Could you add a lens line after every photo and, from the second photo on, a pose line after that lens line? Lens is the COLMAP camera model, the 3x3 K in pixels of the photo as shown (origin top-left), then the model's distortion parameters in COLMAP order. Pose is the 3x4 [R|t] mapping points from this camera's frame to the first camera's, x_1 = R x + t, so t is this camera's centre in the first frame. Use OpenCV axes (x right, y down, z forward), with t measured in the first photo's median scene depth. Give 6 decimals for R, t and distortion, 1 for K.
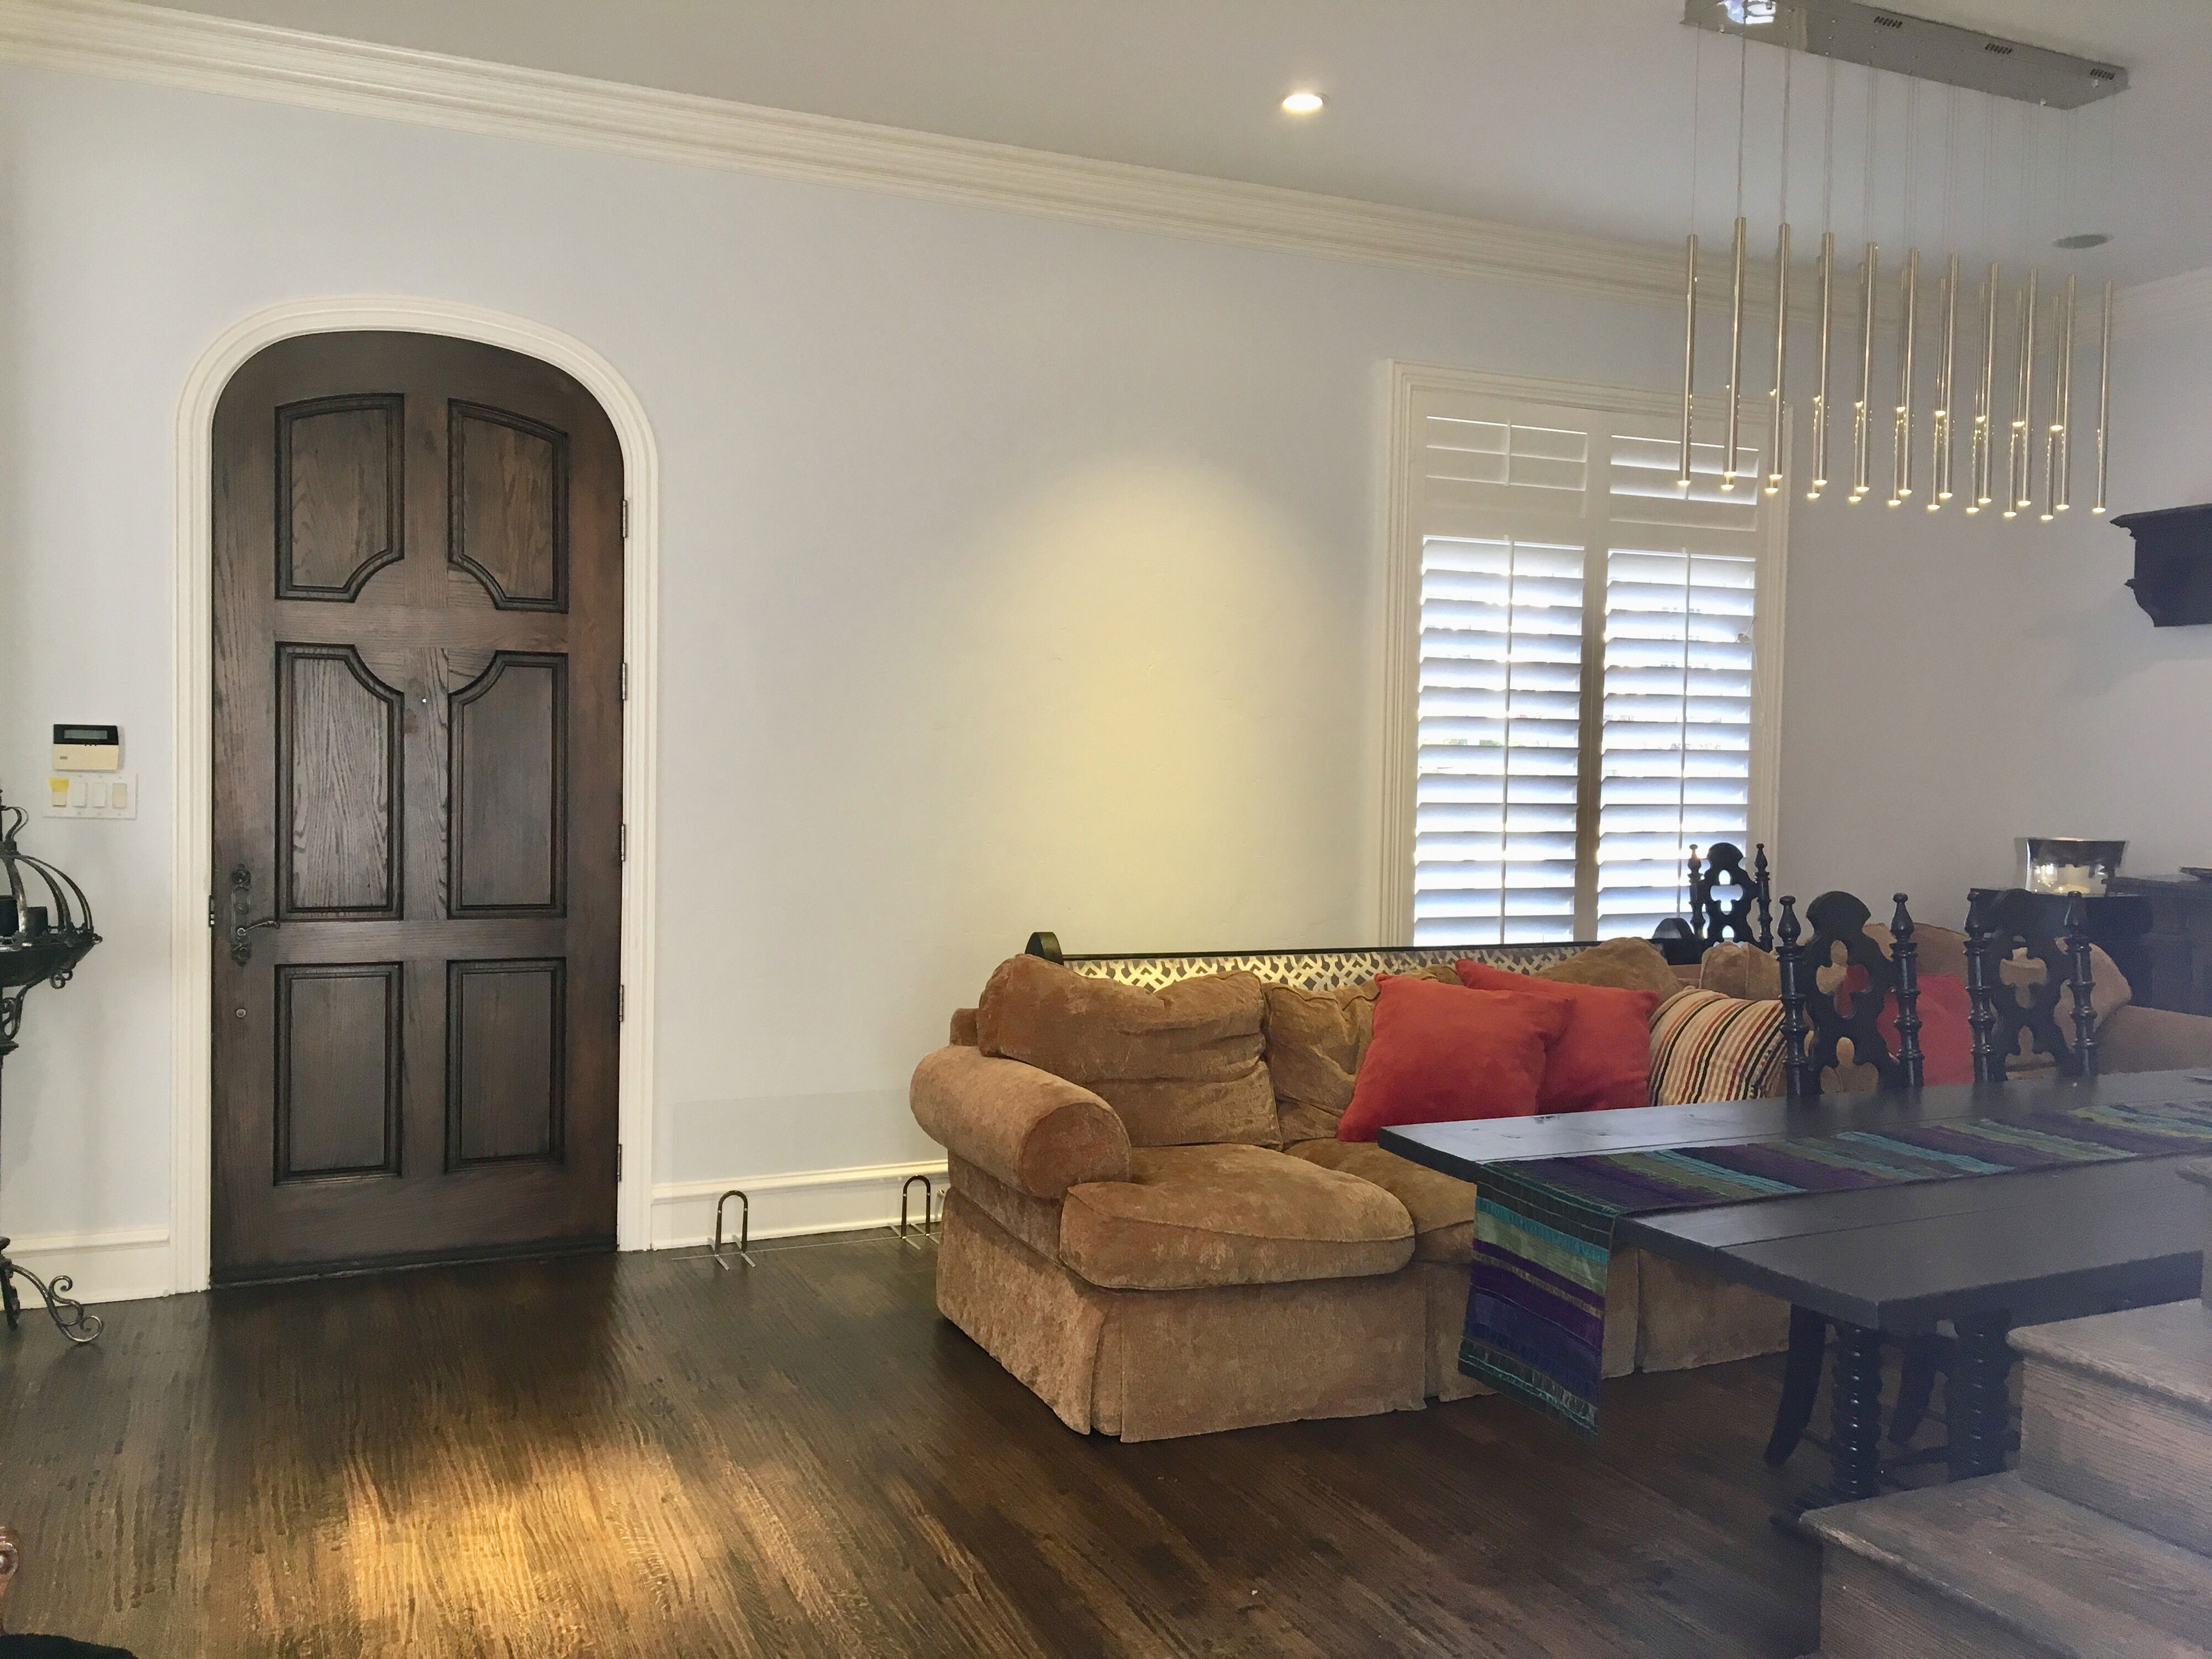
lens RADIAL K [[1868.8, 0, 1106.0], [0, 1868.8, 829.5], [0, 0, 1]] dist [0.121970, -0.211476]
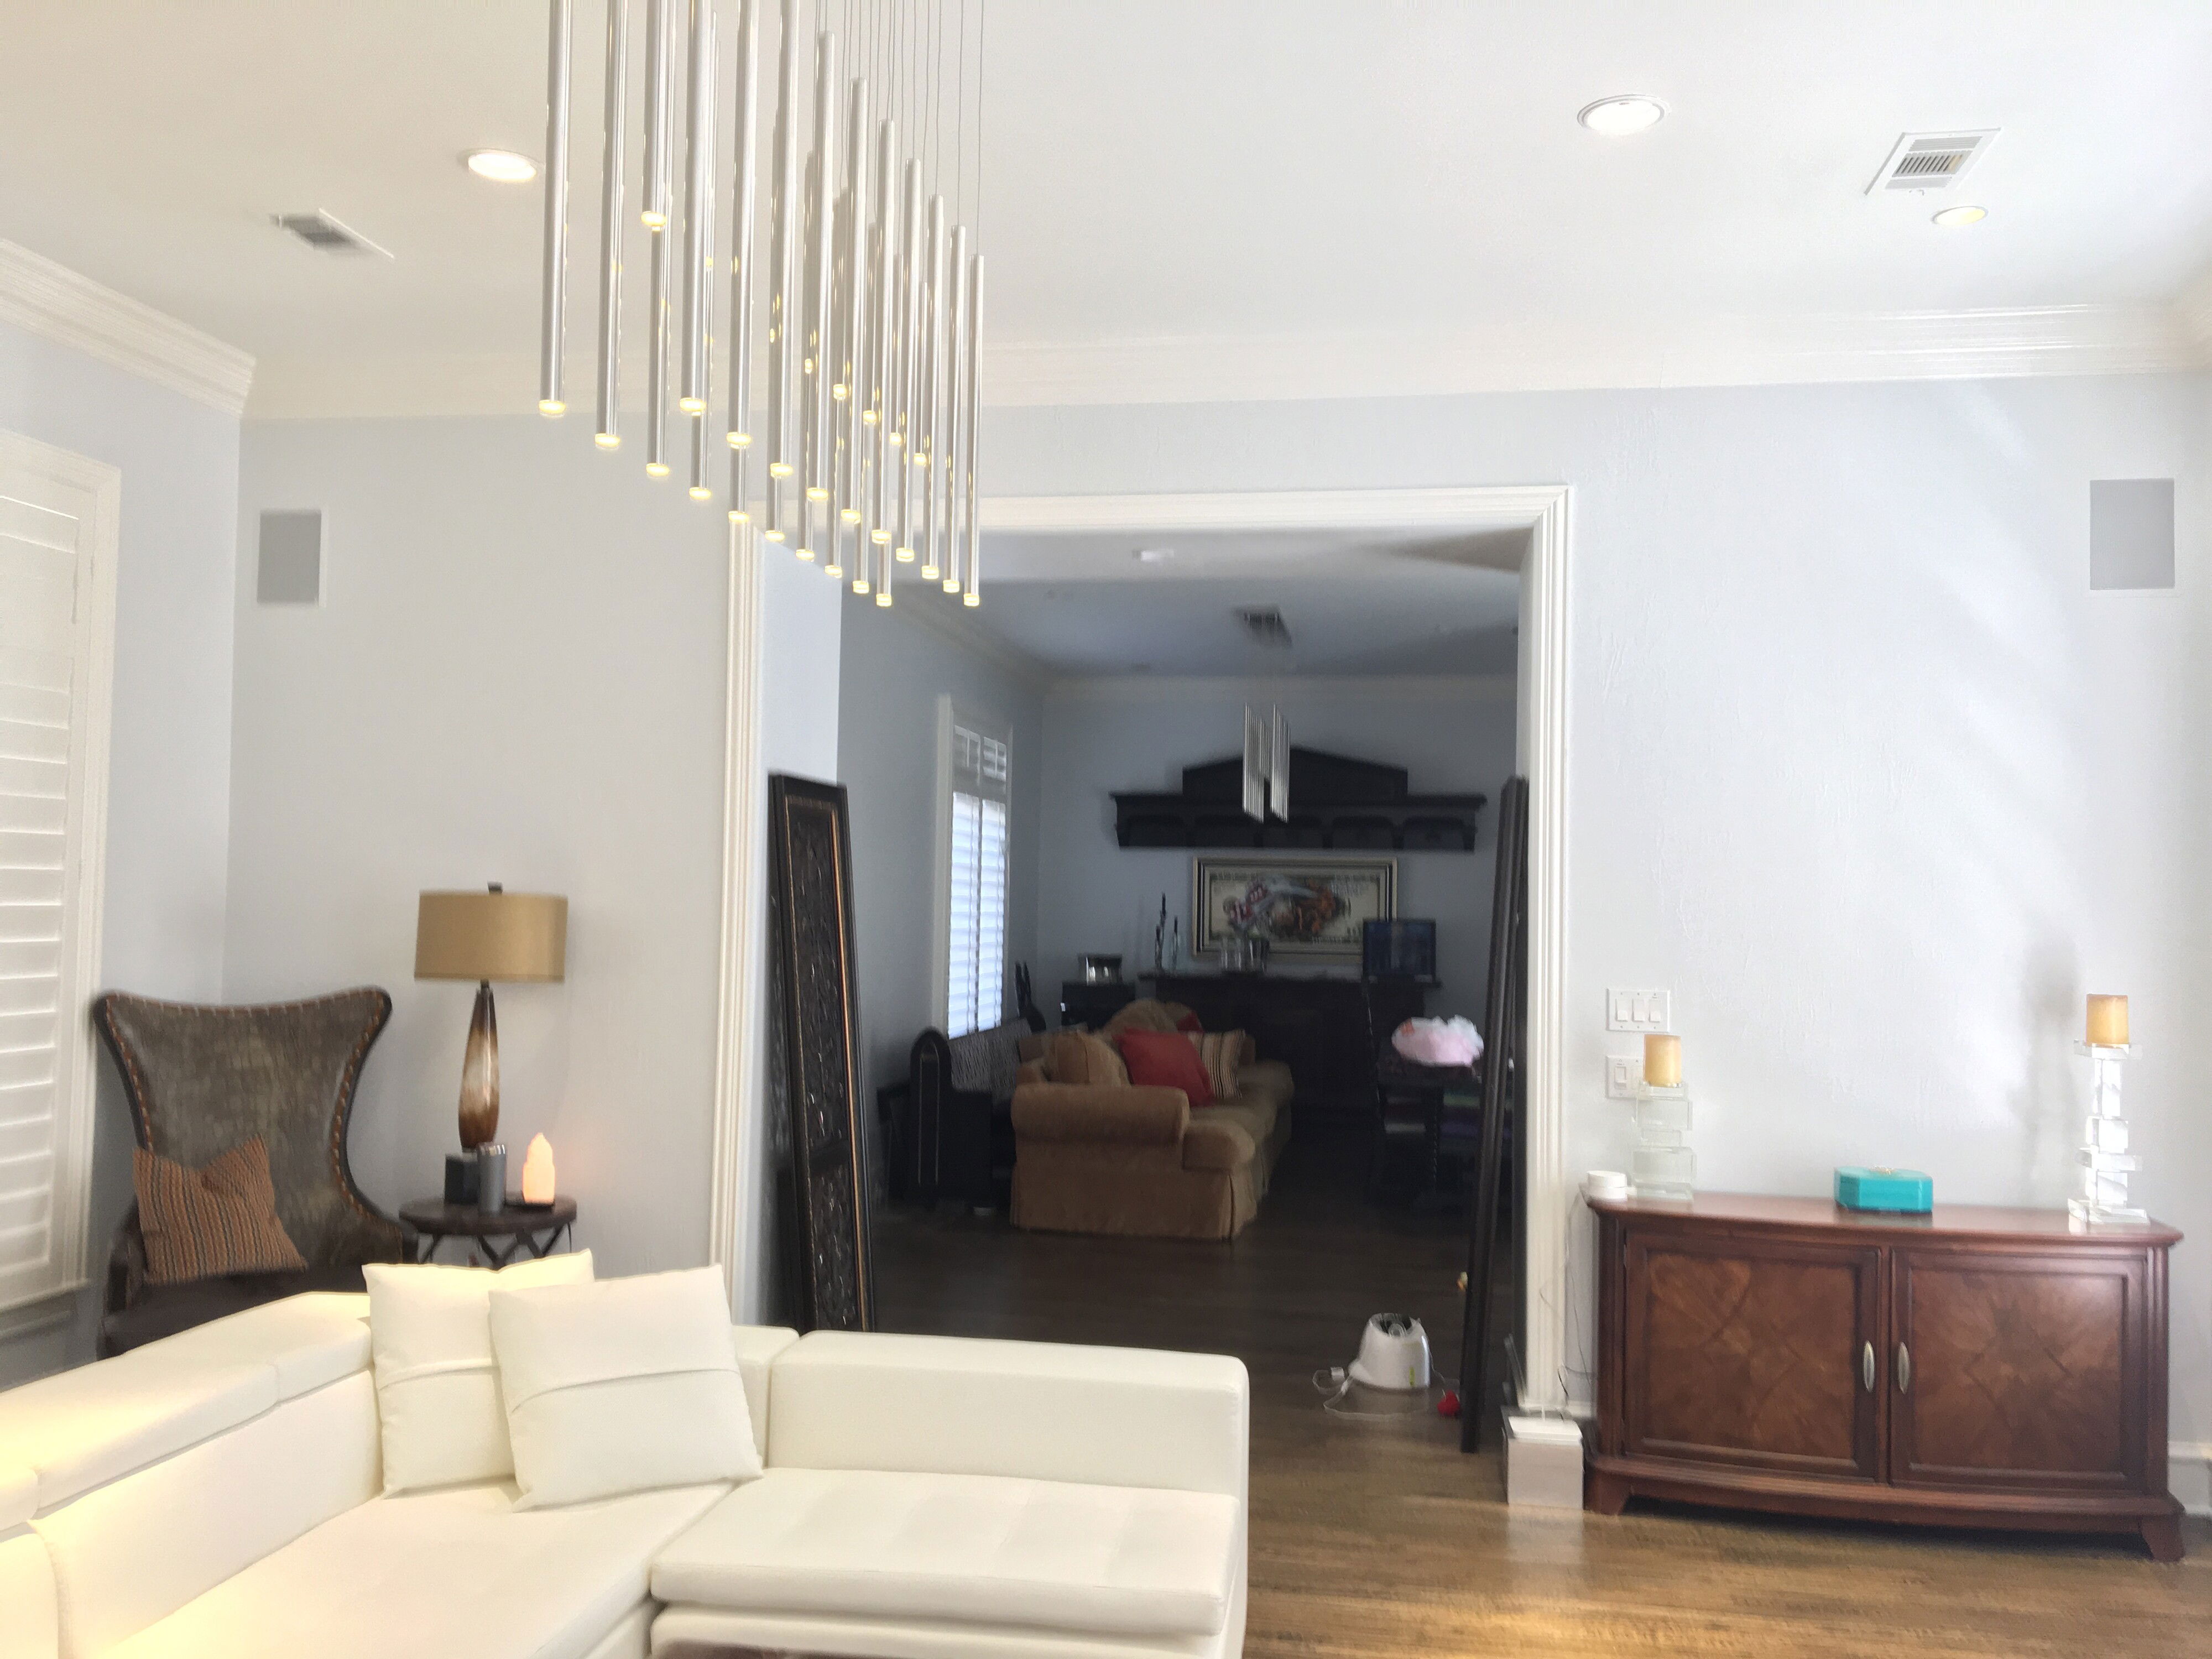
lens RADIAL K [[1868.8, 0, 1106.0], [0, 1868.8, 829.5], [0, 0, 1]] dist [0.121970, -0.211476]
pose [[0.559934, 0.026166, 0.828124, -1.103958], [0.020155, 0.998775, -0.045186, -0.037399], [-0.828292, 0.041993, 0.558721, -0.094060]]
